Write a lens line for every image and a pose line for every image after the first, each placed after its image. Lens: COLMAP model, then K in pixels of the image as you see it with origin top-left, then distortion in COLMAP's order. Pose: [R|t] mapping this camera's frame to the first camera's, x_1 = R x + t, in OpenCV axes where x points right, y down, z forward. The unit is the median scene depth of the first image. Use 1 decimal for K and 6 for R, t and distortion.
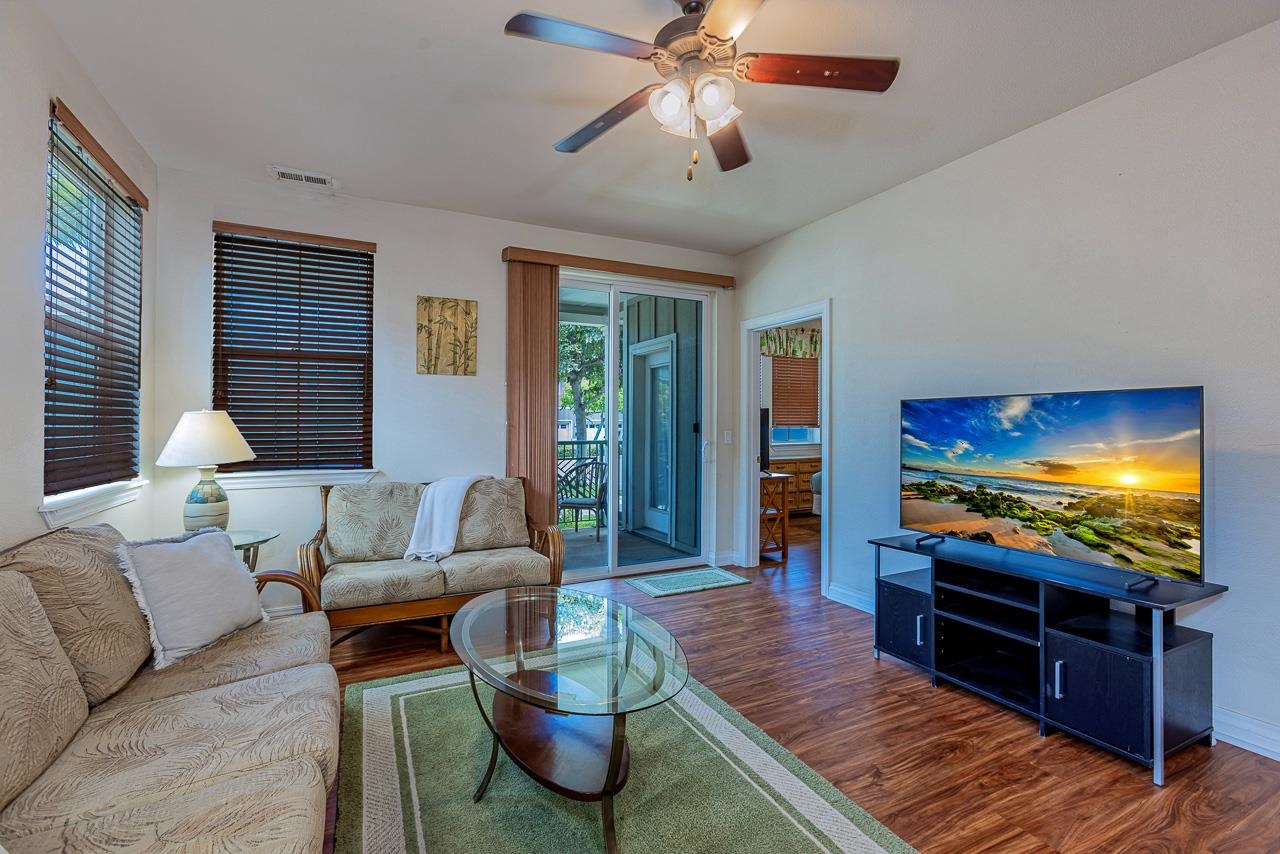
lens RADIAL K [[561.2, 0, 640.0], [0, 561.2, 427.0], [0, 0, 1]] dist [-0.032859, 0.000058]
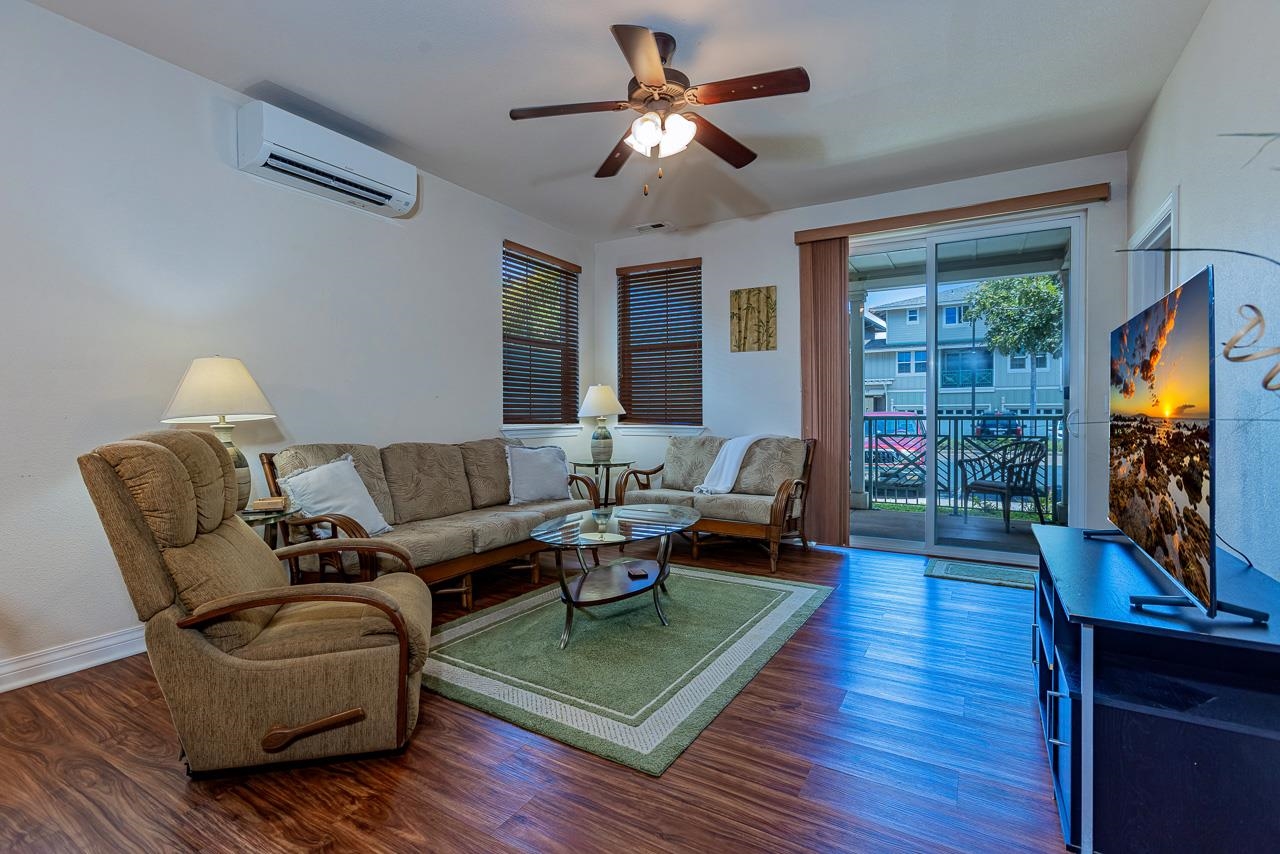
lens RADIAL K [[609.9, 0, 631.0], [0, 609.9, 410.1], [0, 0, 1]] dist [0.000102, 0.000056]
pose [[0.537361, 0.004174, -0.843342, 0.664088], [0.000542, 0.999986, 0.005294, 0.029237], [0.843352, -0.003302, 0.537351, 0.064575]]
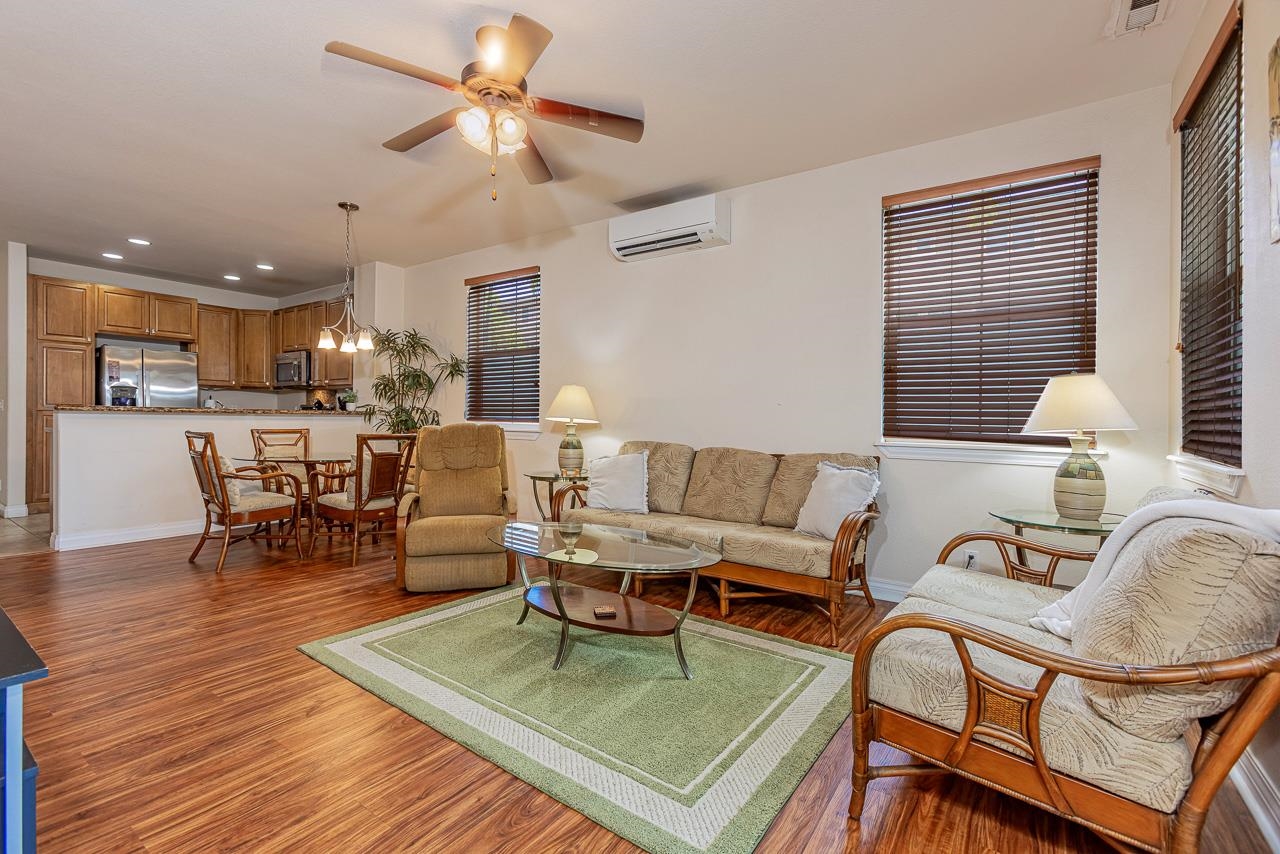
lens RADIAL K [[561.2, 0, 640.0], [0, 561.2, 427.0], [0, 0, 1]] dist [-0.032859, 0.000058]
pose [[-0.884488, -0.009960, -0.466458, 0.197966], [-0.013512, 0.999900, 0.004271, 0.050357], [0.466368, 0.010080, -0.884533, 1.154779]]
